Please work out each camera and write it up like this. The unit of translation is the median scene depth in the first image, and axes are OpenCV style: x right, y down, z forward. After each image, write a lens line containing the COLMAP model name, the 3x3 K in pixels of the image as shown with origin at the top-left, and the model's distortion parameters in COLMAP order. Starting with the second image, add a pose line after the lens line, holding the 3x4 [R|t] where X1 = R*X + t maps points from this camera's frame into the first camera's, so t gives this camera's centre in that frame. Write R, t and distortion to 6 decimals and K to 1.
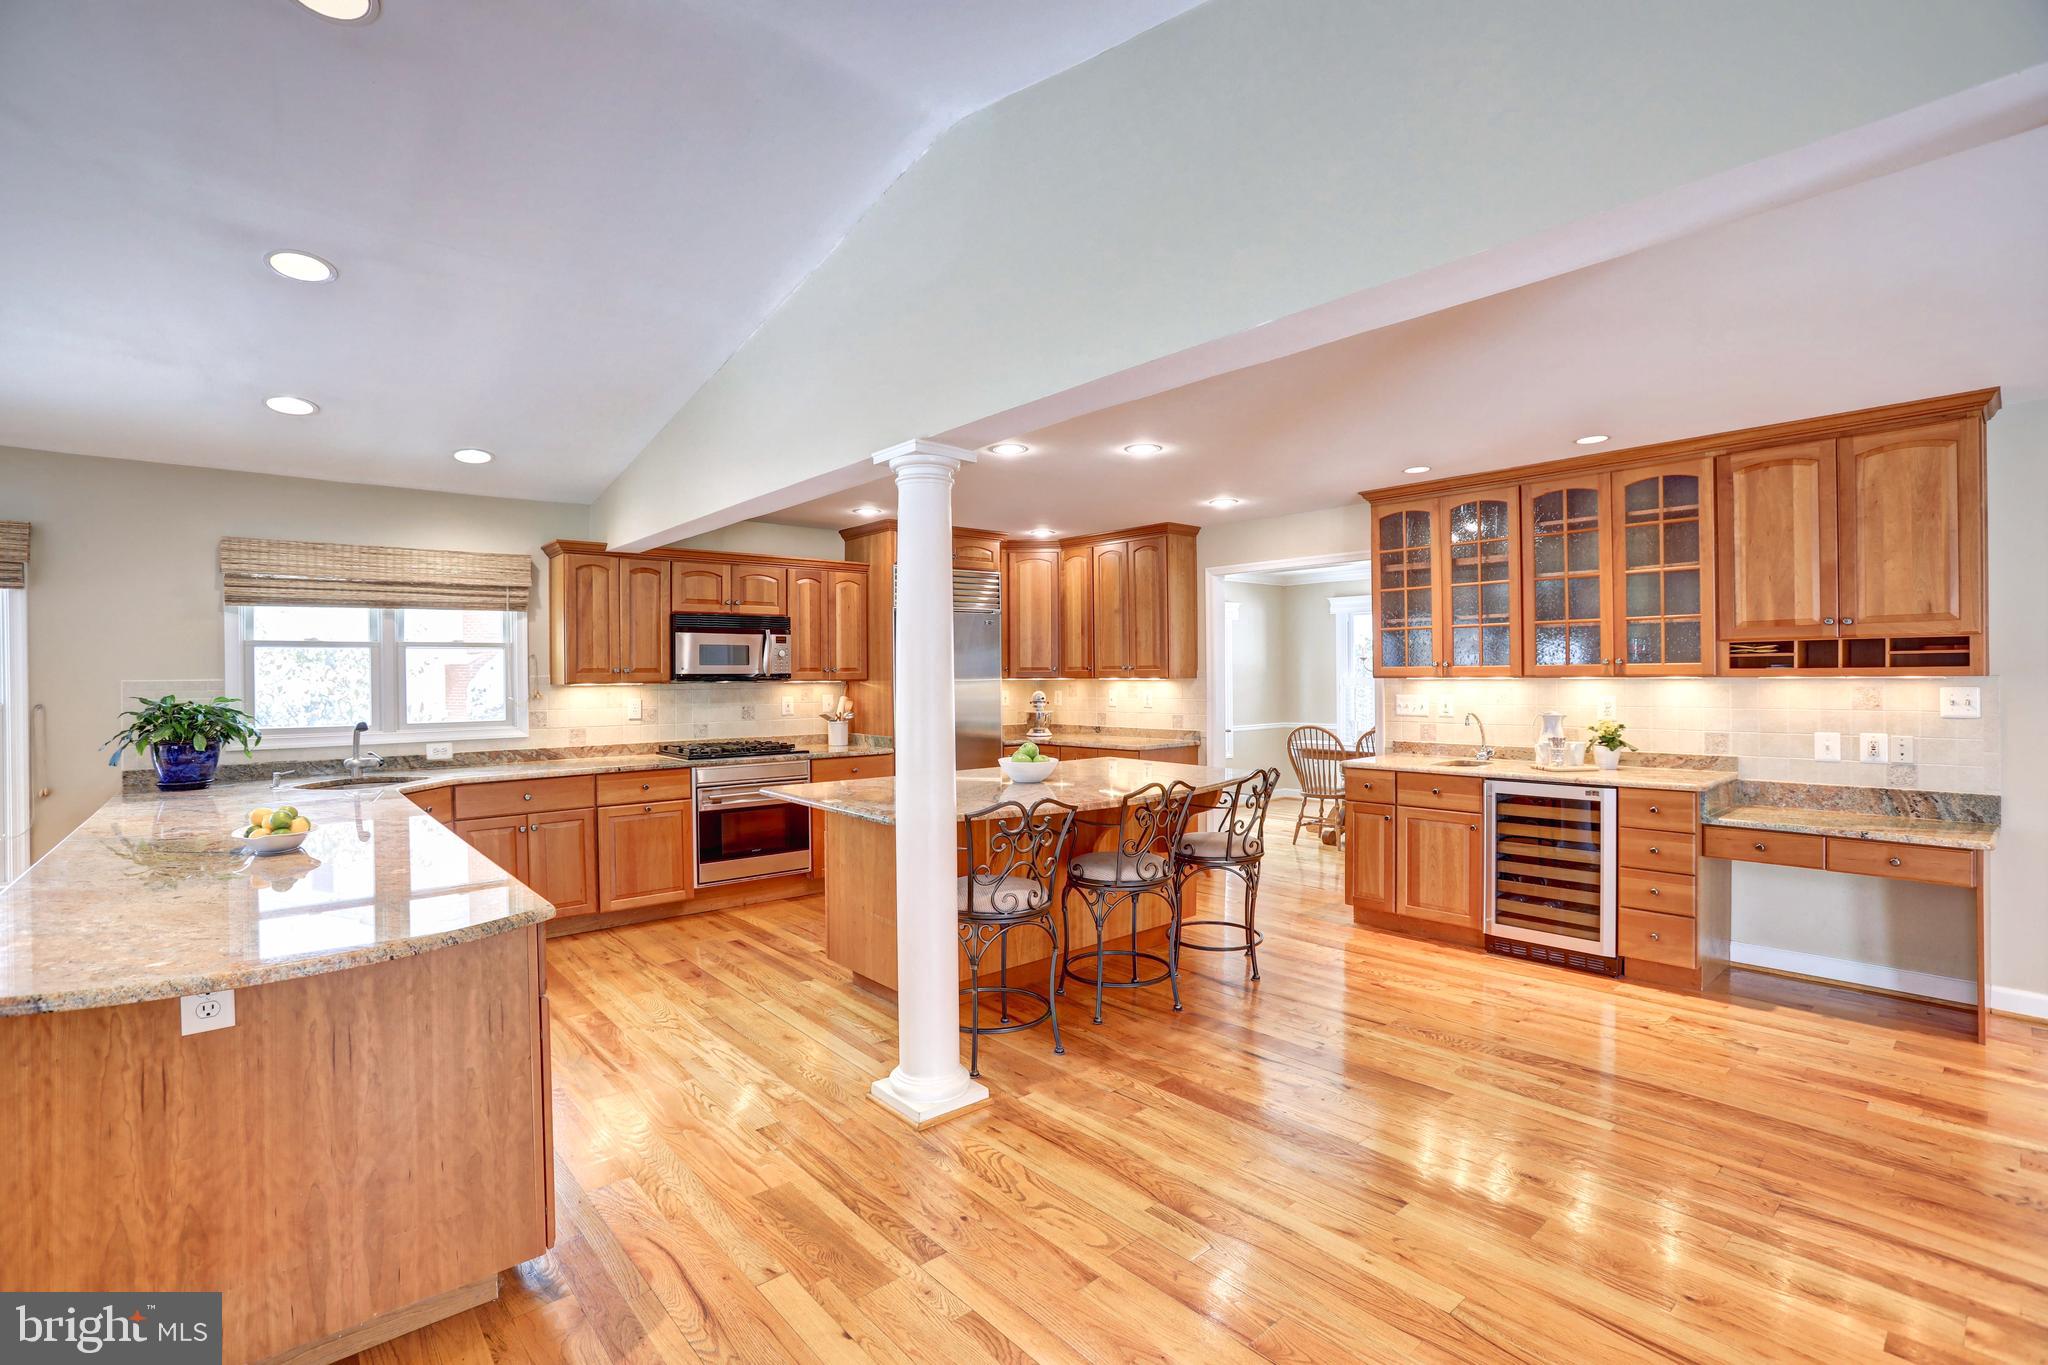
lens RADIAL K [[929.3, 0, 1023.4], [0, 929.3, 679.5], [0, 0, 1]] dist [-0.077383, 0.031830]
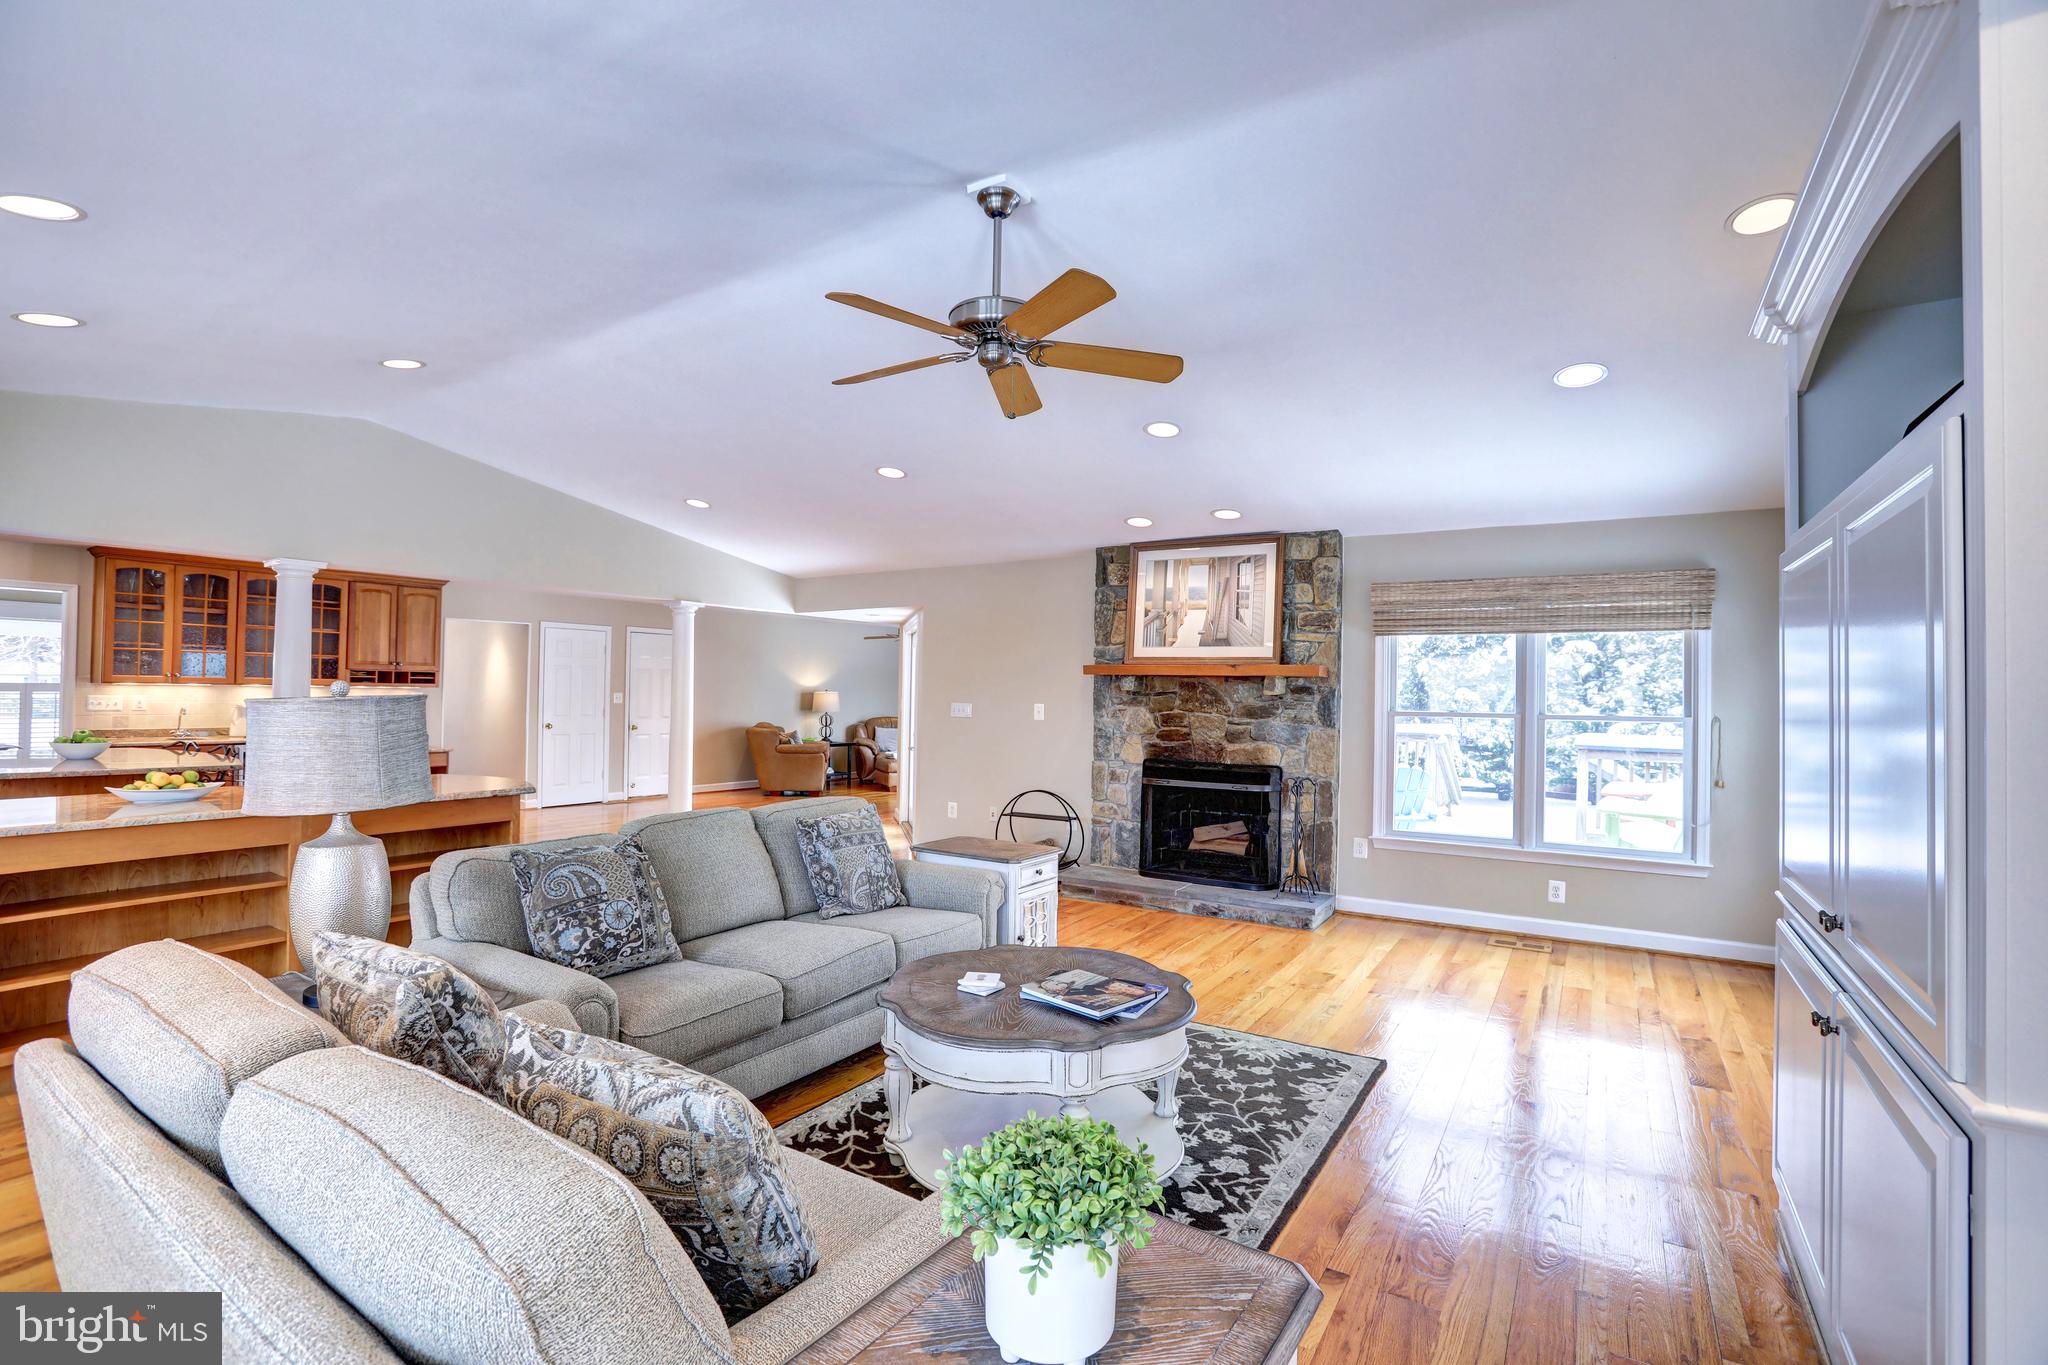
lens RADIAL K [[929.3, 0, 1023.4], [0, 929.3, 679.5], [0, 0, 1]] dist [-0.077383, 0.031830]
pose [[-0.287448, 0.018579, 0.957616, -1.515194], [-0.009196, 0.999712, -0.022157, 0.011309], [-0.957752, -0.015175, -0.287194, 0.076659]]
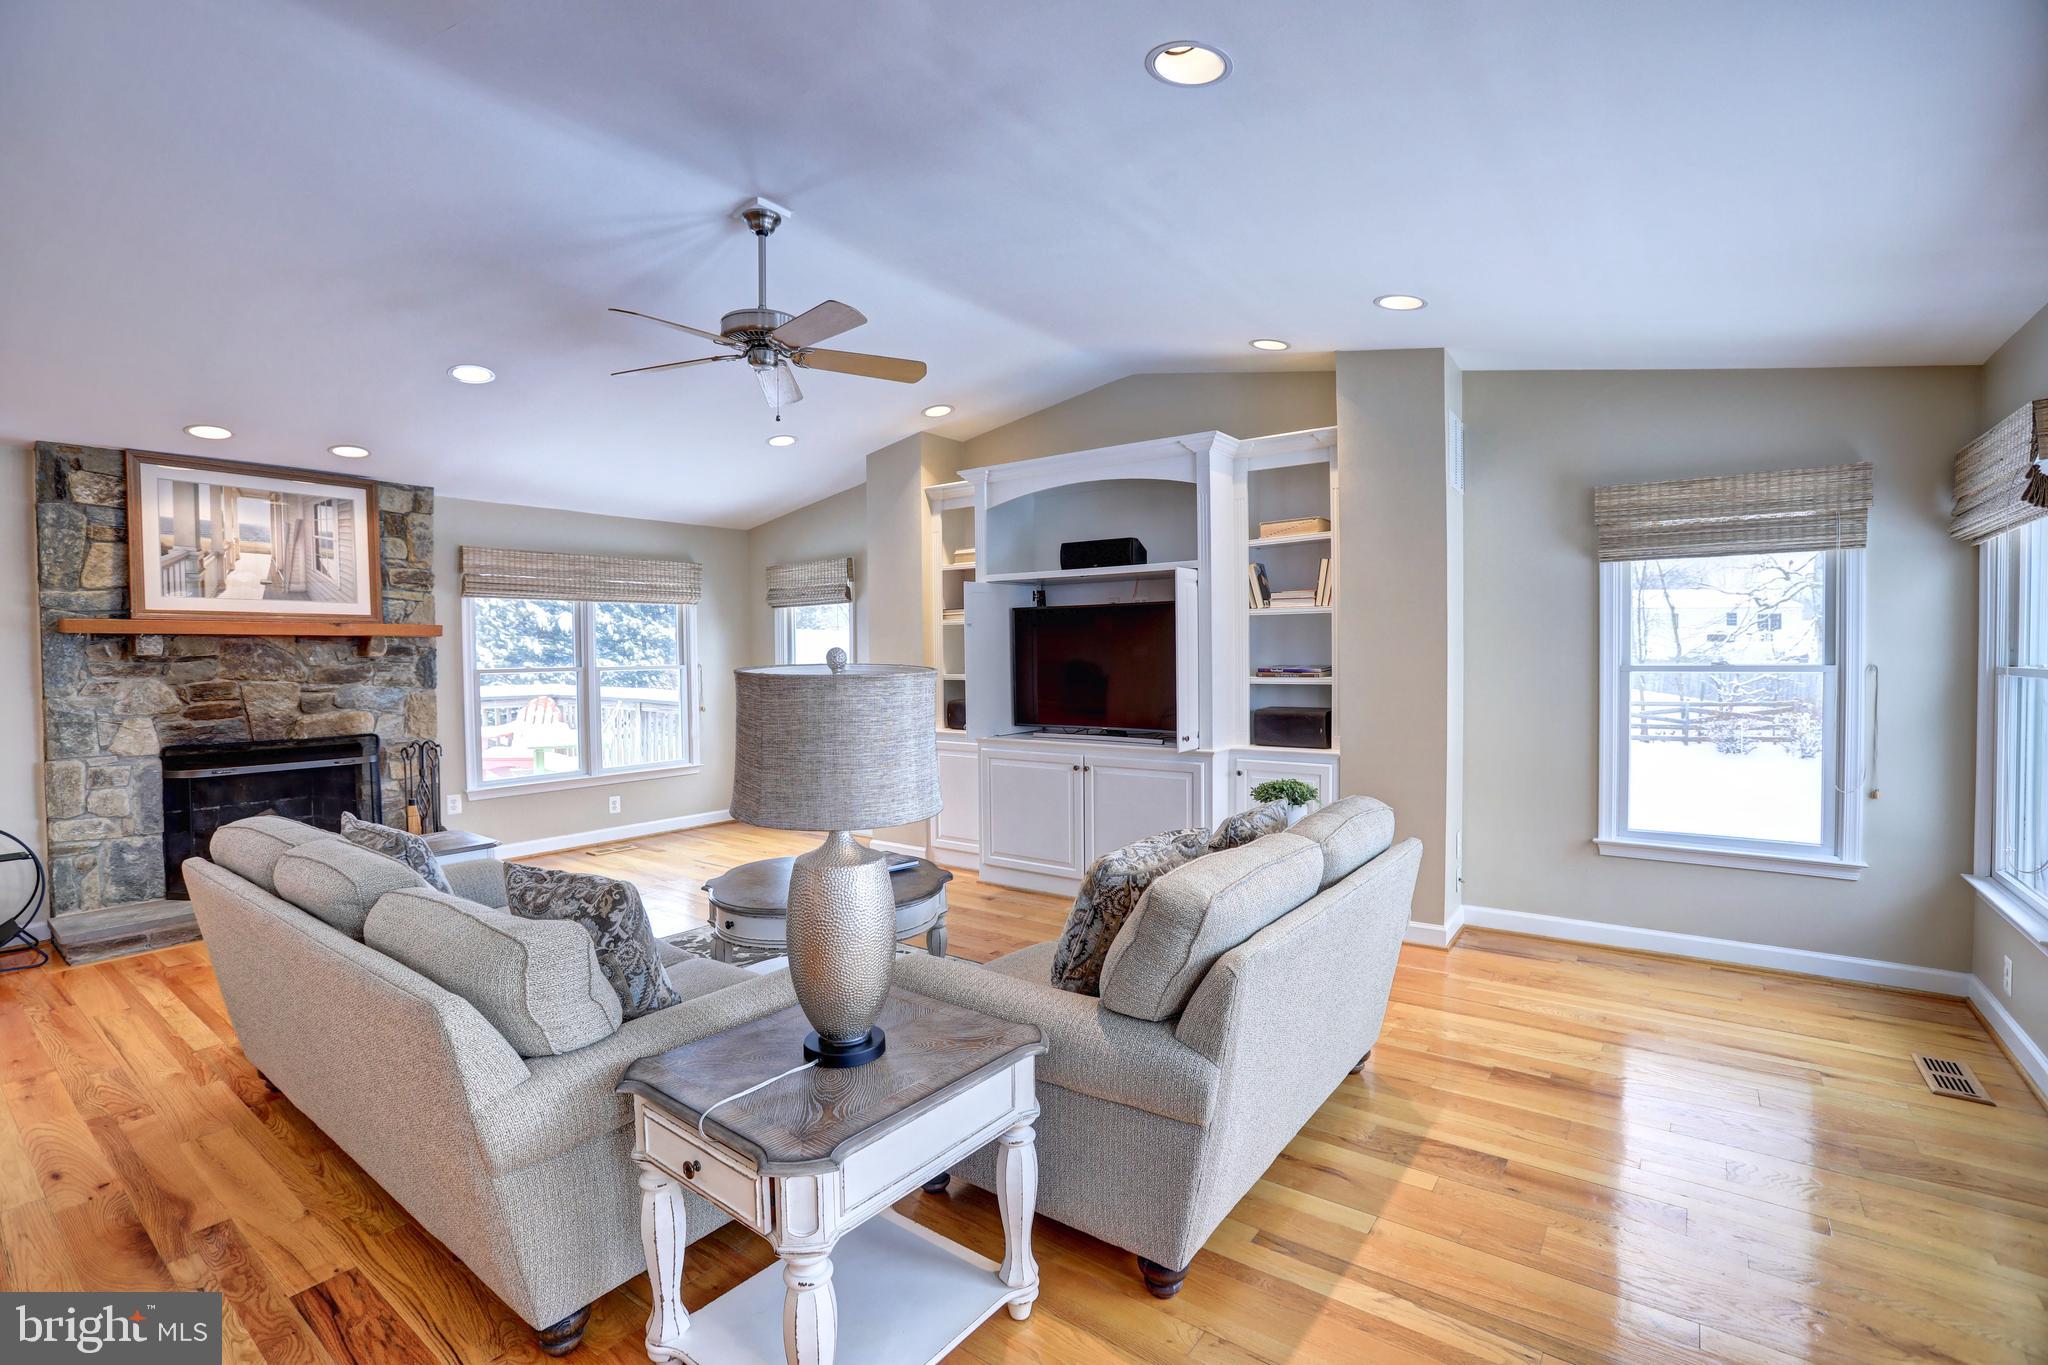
lens RADIAL K [[929.3, 0, 1023.4], [0, 929.3, 679.5], [0, 0, 1]] dist [-0.077383, 0.031830]
pose [[-0.975554, 0.026693, -0.218131, -0.912868], [0.019614, 0.999210, 0.034554, 0.006837], [0.218882, 0.029431, -0.975307, 0.709937]]
